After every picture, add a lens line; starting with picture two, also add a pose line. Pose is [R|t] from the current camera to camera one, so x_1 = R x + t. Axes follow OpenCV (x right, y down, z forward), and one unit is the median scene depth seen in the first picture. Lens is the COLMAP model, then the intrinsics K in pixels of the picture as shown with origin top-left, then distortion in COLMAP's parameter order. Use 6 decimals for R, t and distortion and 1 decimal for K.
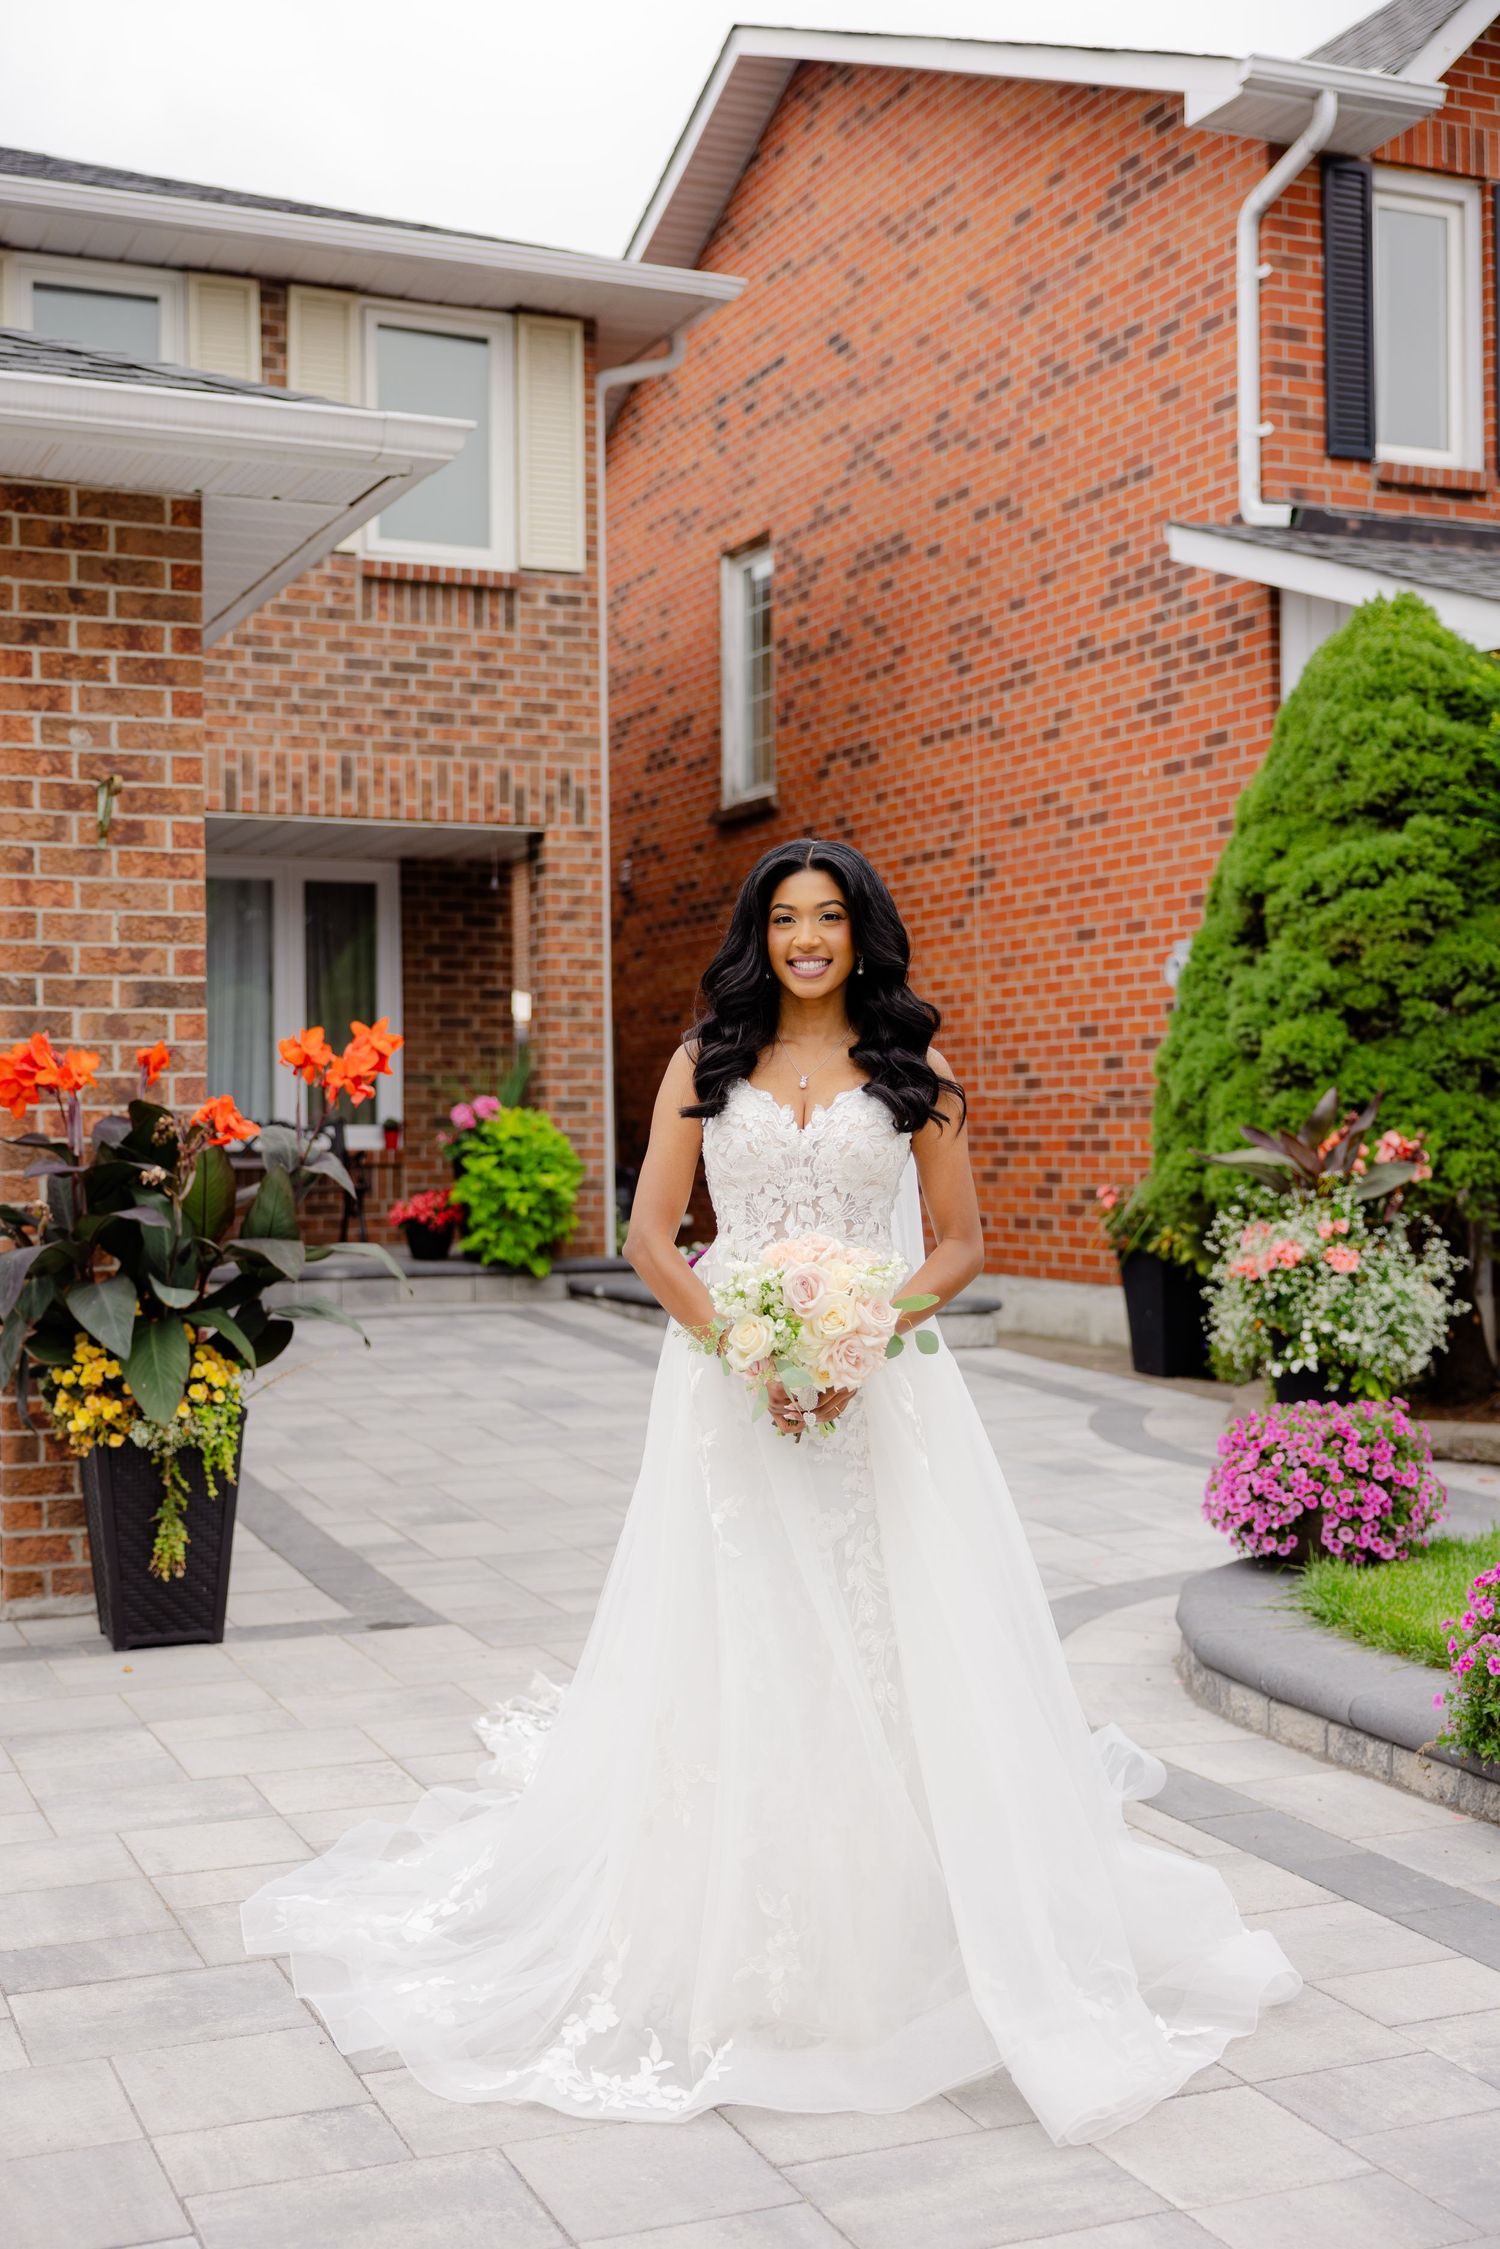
lens RADIAL K [[2692.2, 0, 741.4], [0, 2692.2, 1122.6], [0, 0, 1]] dist [0.050491, 0.000000]
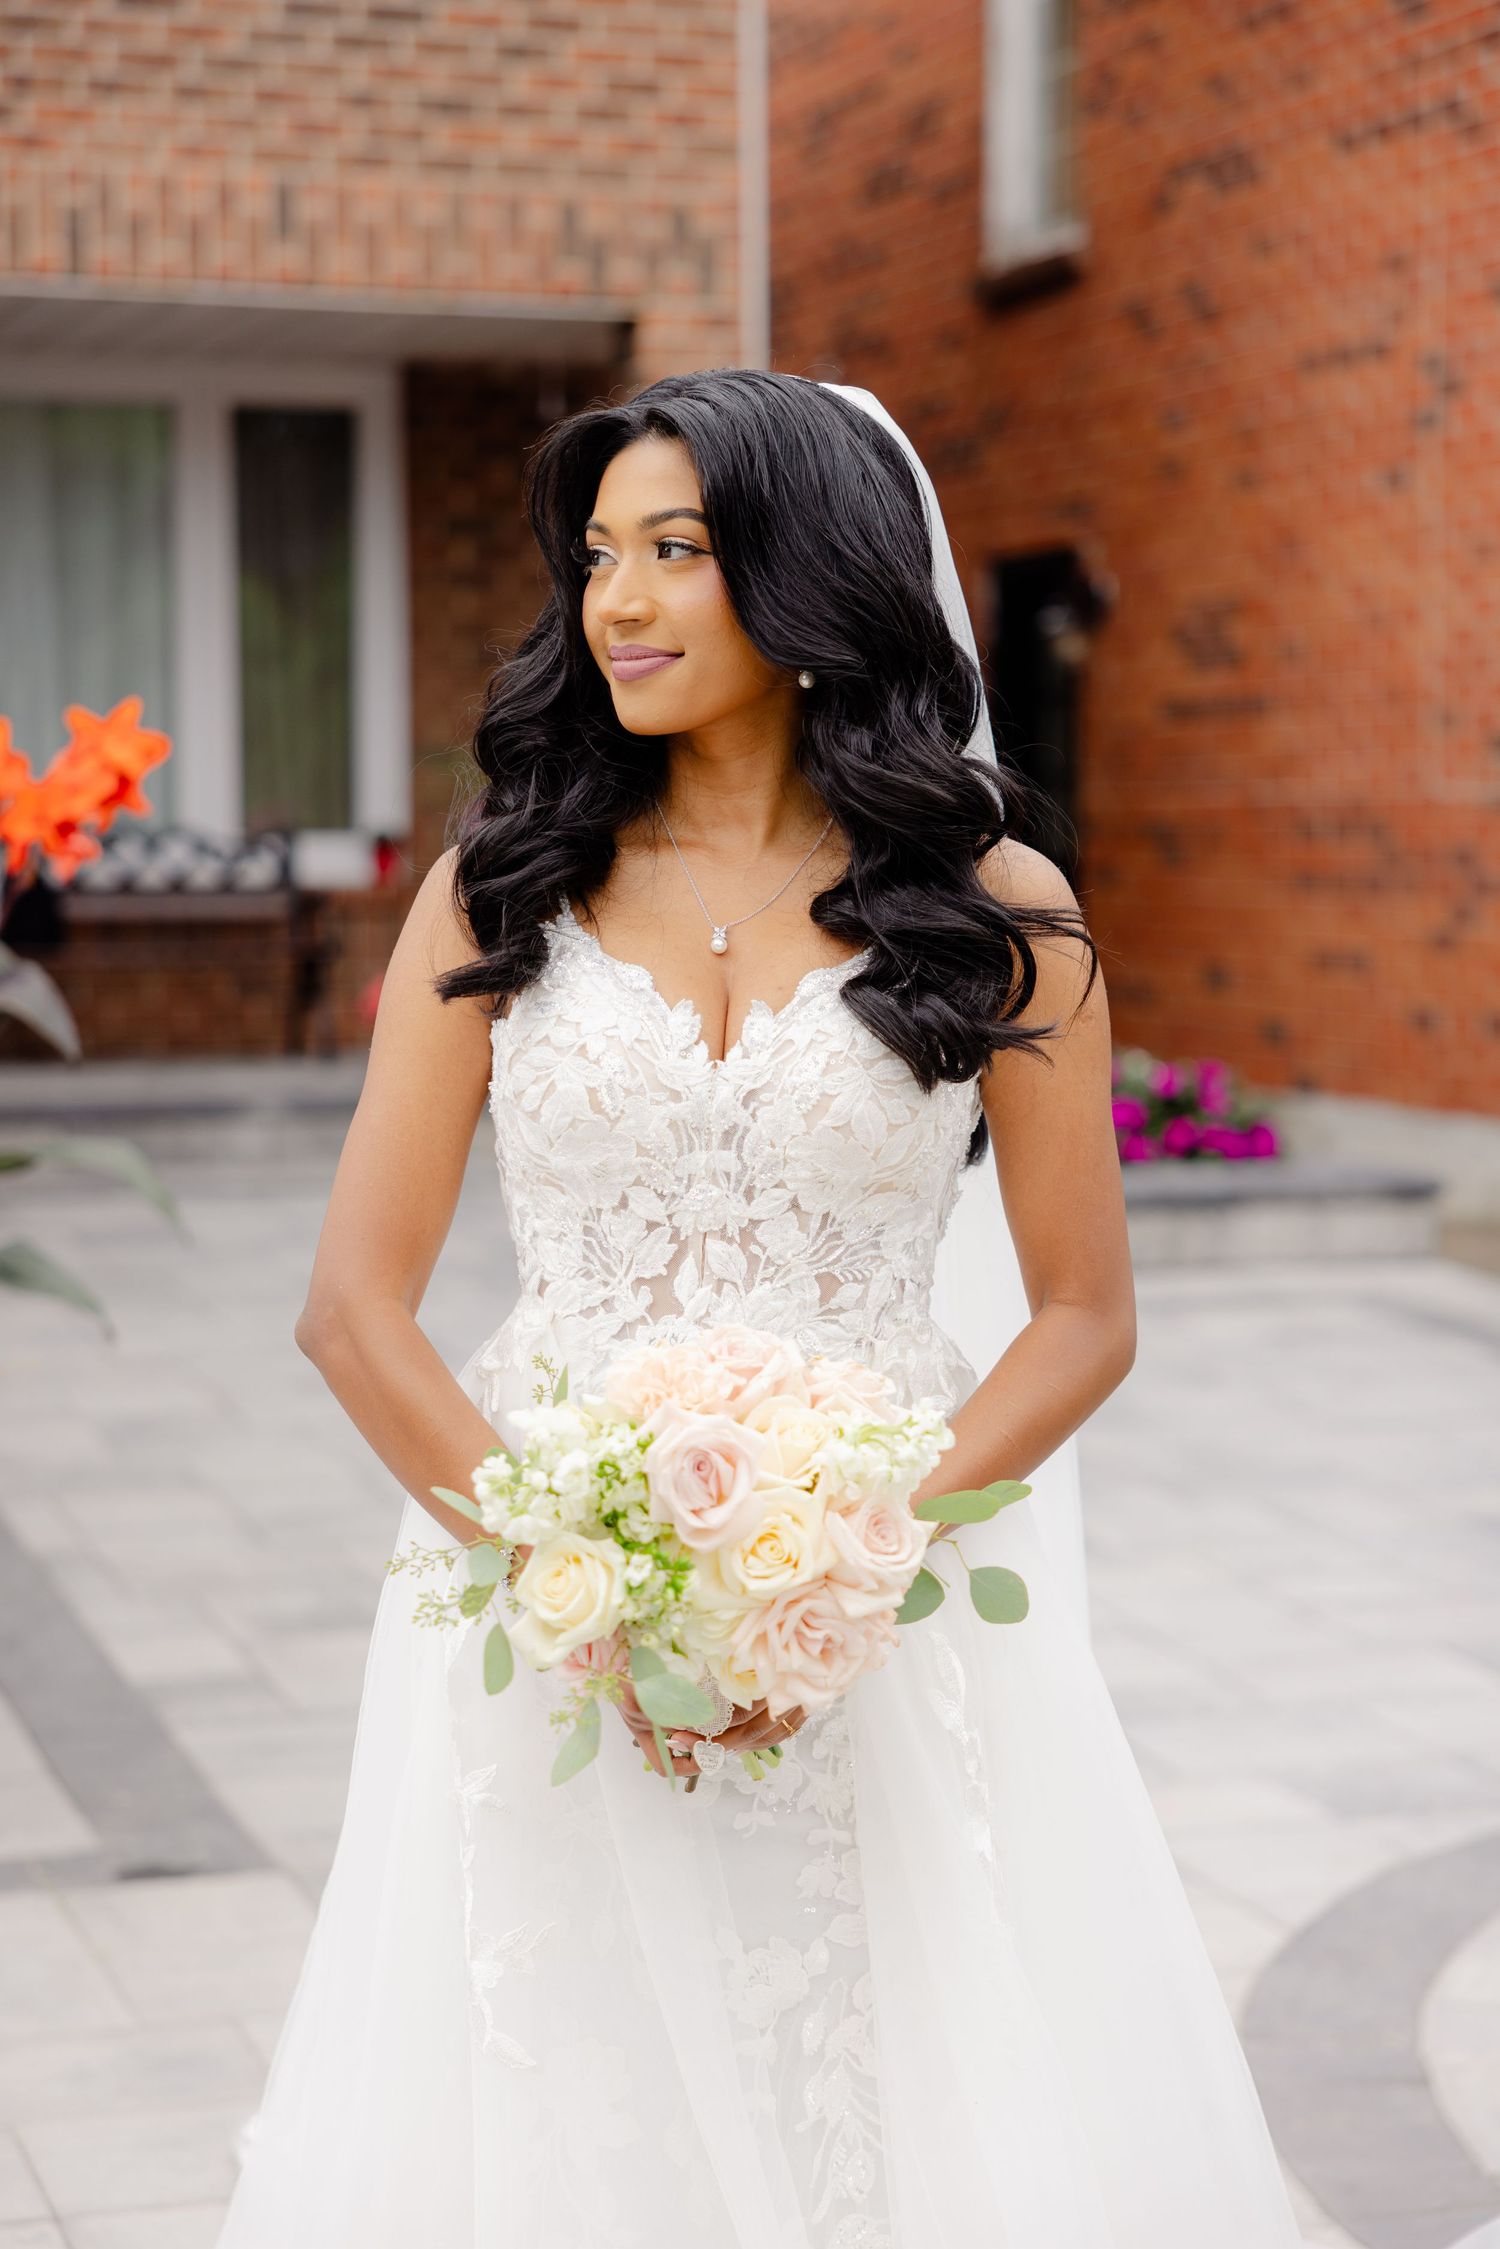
lens RADIAL K [[4438.4, 0, 751.9], [0, 4438.4, 1069.6], [0, 0, 1]] dist [0.068989, 0.000000]
pose [[0.996833, 0.010312, -0.078855, 0.024168], [-0.005309, 0.997974, 0.063397, -0.011299], [0.079349, -0.062778, 0.994868, 0.083322]]
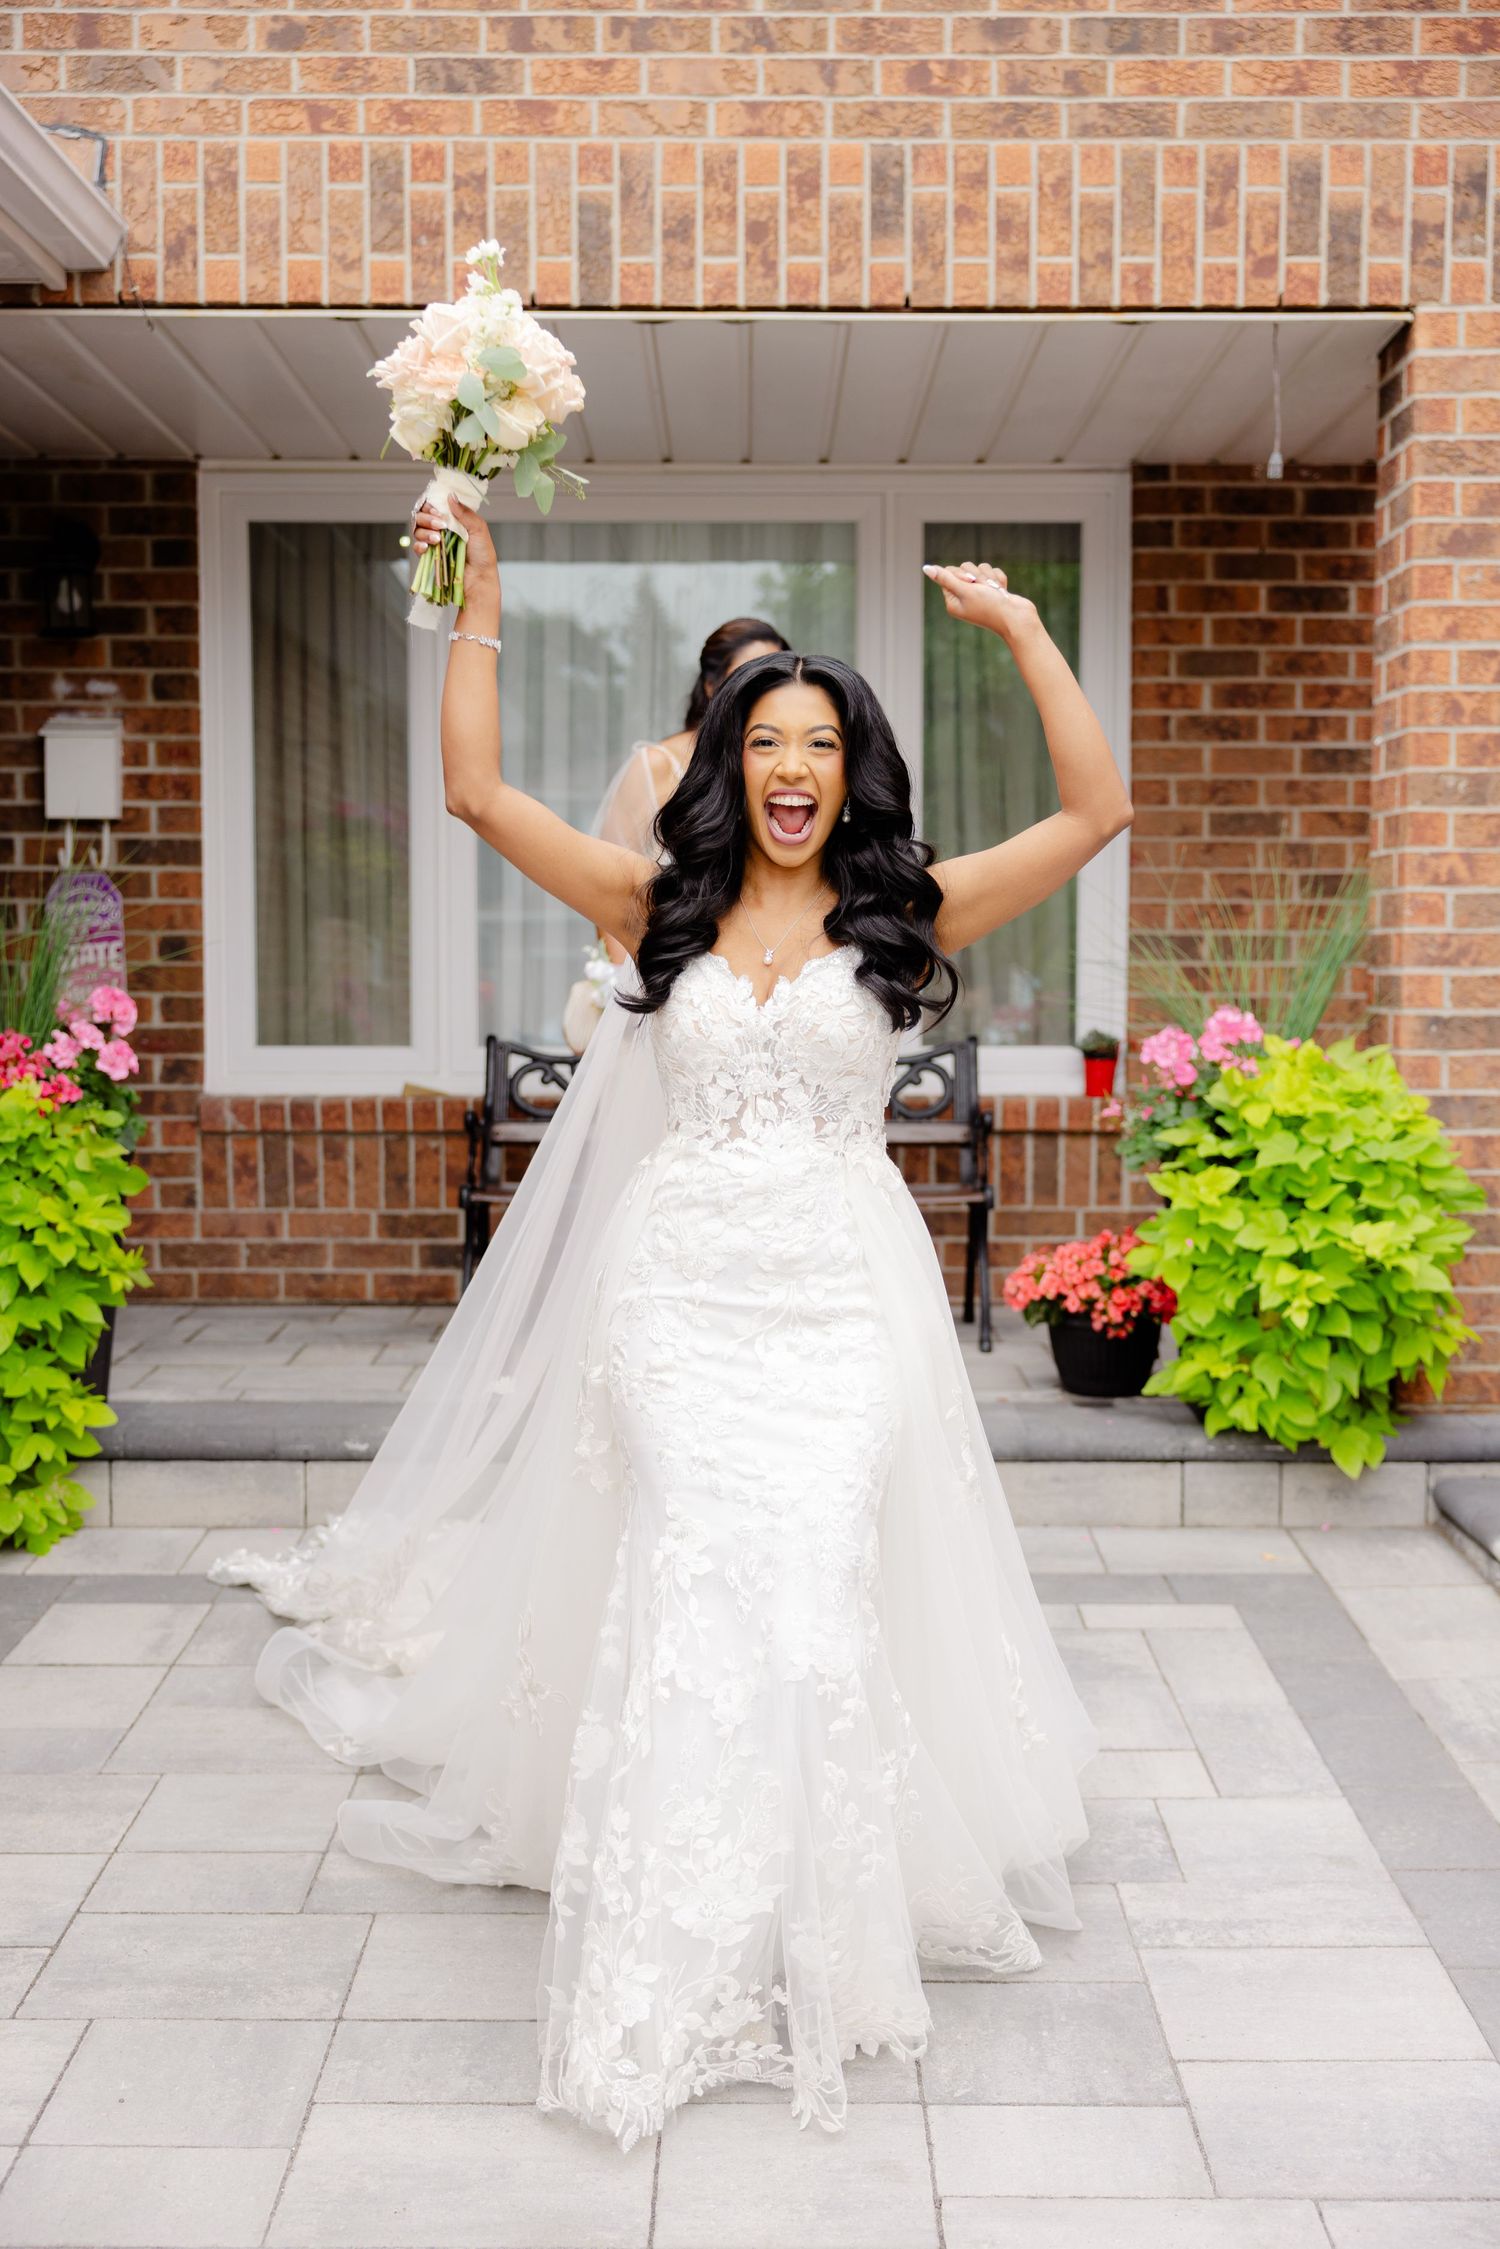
lens RADIAL K [[2555.0, 0, 748.5], [0, 2555.0, 1139.7], [0, 0, 1]] dist [0.011318, 0.000000]
pose [[0.915874, 0.037652, -0.399696, -0.009025], [-0.005114, 0.996606, 0.082163, -0.021312], [0.401433, -0.073207, 0.912958, 0.640250]]
